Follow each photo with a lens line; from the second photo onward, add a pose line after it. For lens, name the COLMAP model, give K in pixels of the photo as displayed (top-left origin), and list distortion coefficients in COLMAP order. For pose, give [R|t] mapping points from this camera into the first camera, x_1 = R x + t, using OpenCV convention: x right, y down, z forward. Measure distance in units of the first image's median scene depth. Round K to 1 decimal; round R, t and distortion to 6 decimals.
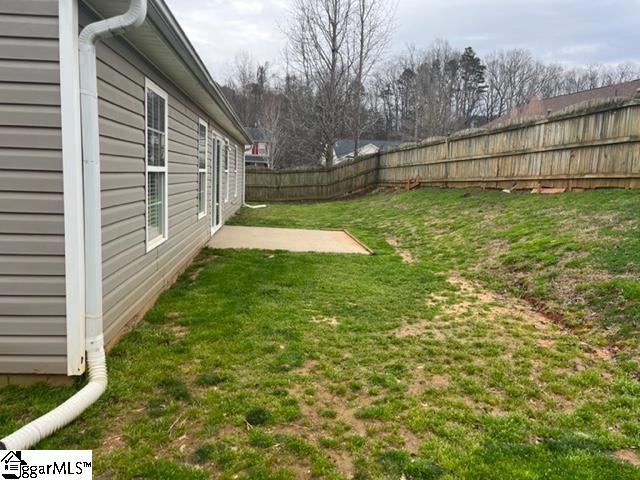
lens RADIAL K [[486.2, 0, 323.1], [0, 486.2, 229.0], [0, 0, 1]] dist [0.073874, -0.091290]
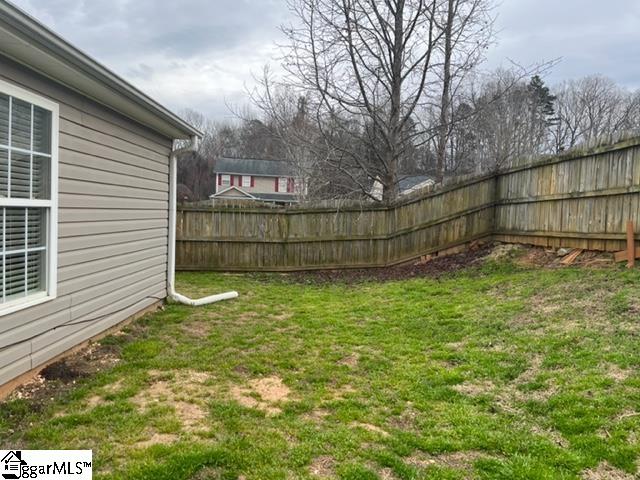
lens RADIAL K [[486.2, 0, 323.1], [0, 486.2, 229.0], [0, 0, 1]] dist [0.073874, -0.091290]
pose [[0.995332, 0.003604, -0.096444, -0.023806], [-0.011908, 0.996253, -0.085666, -0.189895], [0.095774, 0.086415, 0.991645, 1.695884]]
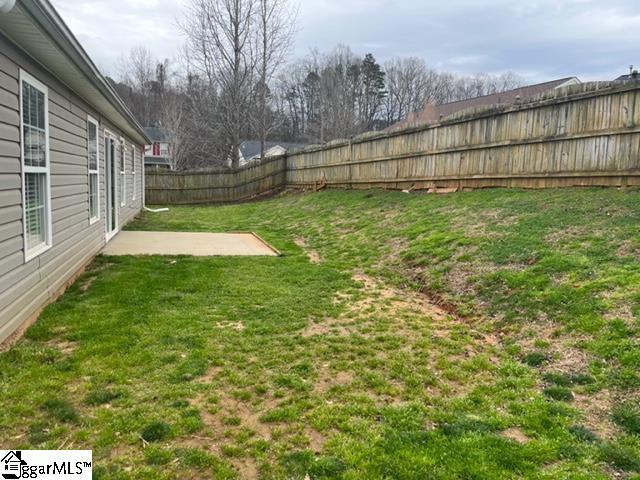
lens RADIAL K [[486.2, 0, 323.1], [0, 486.2, 229.0], [0, 0, 1]] dist [0.073874, -0.091290]
pose [[0.982645, -0.024961, 0.183807, 0.008022], [0.025657, 0.999670, -0.001409, 0.001347], [-0.183711, 0.006100, 0.982961, 0.004246]]
